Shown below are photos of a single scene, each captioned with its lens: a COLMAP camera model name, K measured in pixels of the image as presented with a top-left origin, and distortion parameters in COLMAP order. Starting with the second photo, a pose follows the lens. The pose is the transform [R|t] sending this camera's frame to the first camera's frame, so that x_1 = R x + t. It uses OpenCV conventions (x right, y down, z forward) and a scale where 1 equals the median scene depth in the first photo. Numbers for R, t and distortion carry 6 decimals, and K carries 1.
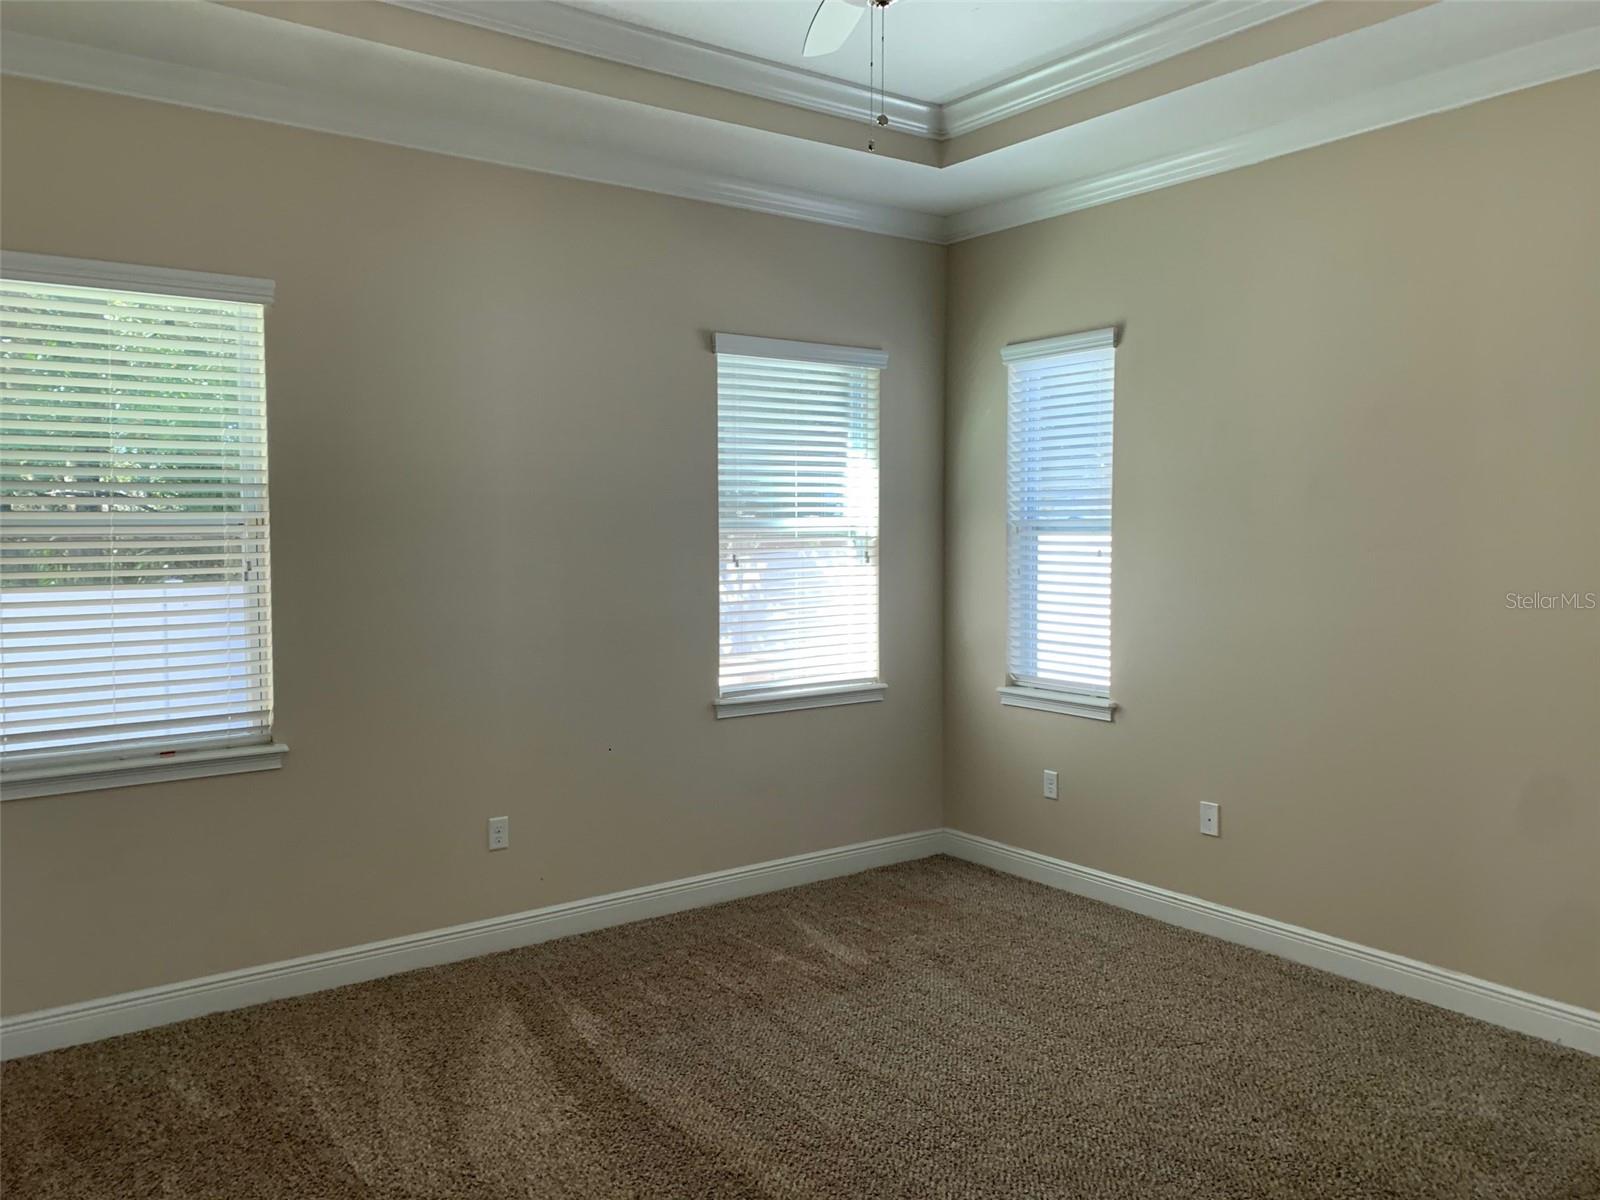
lens RADIAL K [[1226.0, 0, 800.0], [0, 1226.0, 600.0], [0, 0, 1]] dist [0.001566, -0.013665]
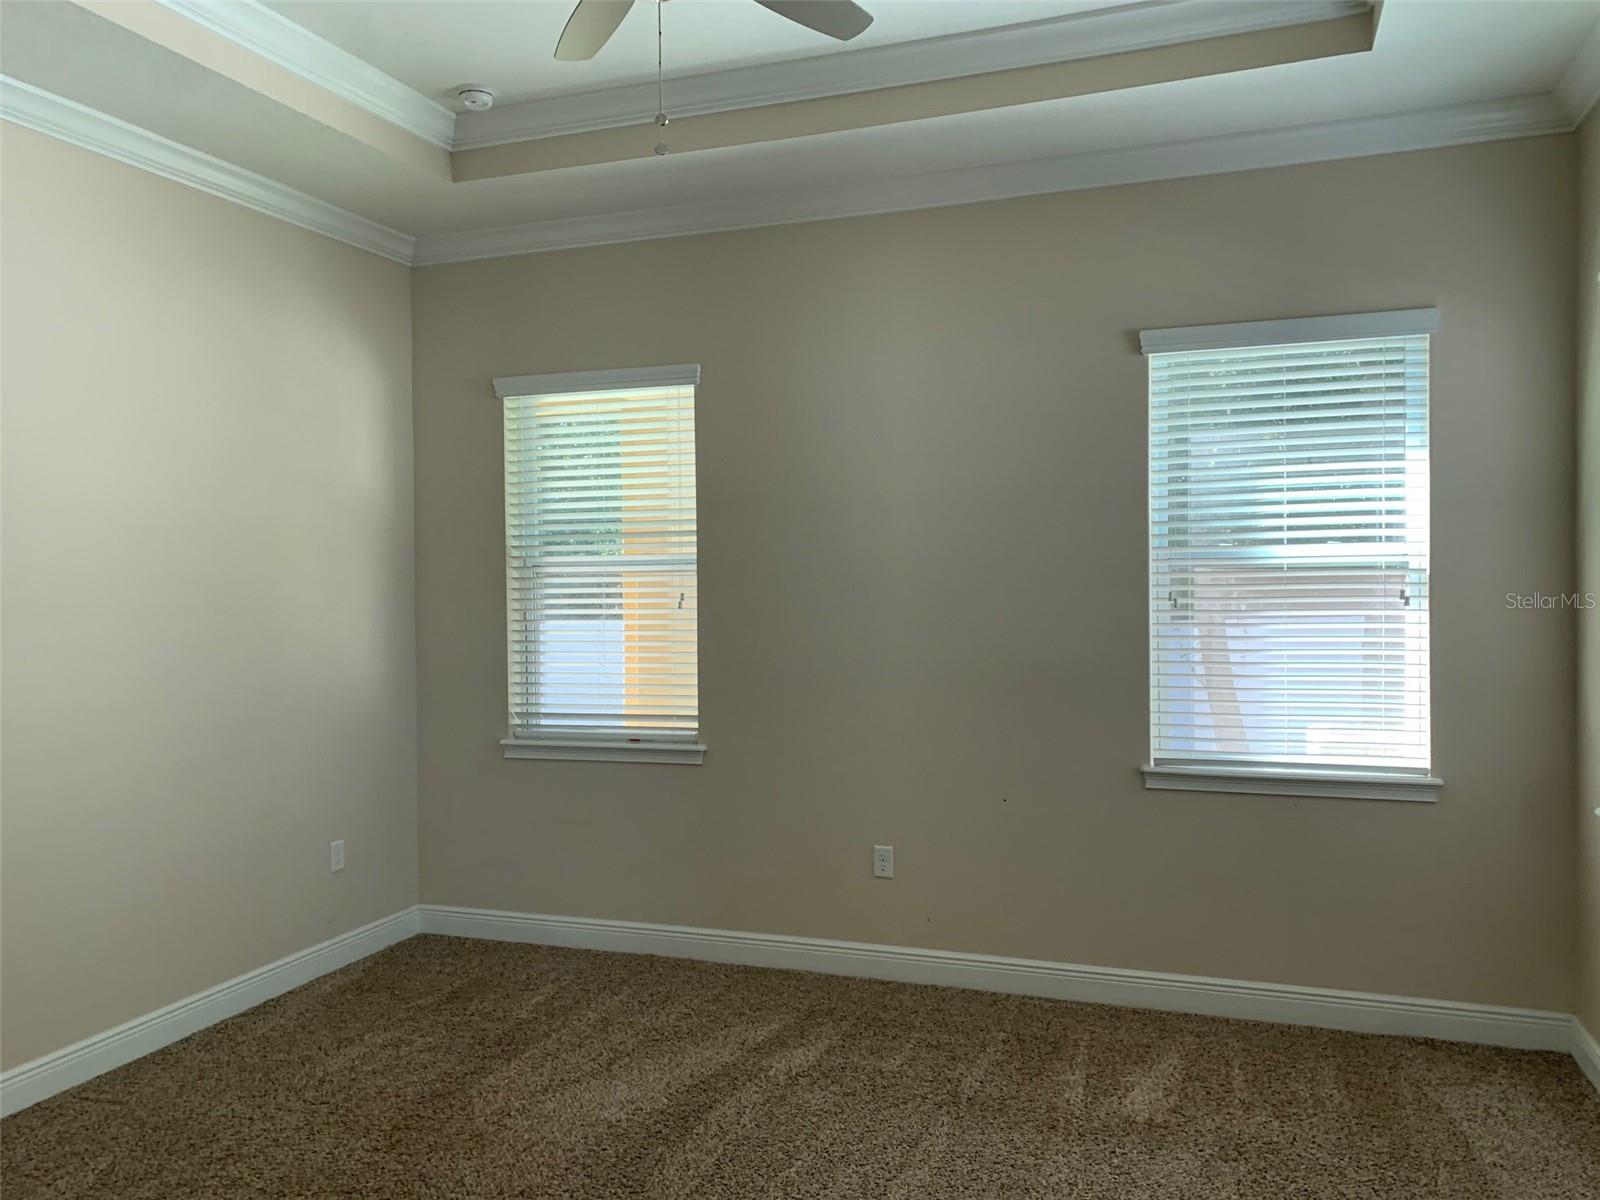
lens RADIAL K [[1227.2, 0, 801.3], [0, 1227.2, 590.6], [0, 0, 1]] dist [0.070814, -0.119637]
pose [[0.545894, 0.005899, -0.837834, 0.545383], [-0.040071, 0.999015, -0.019075, -0.012328], [0.836896, 0.043986, 0.545592, 0.354117]]
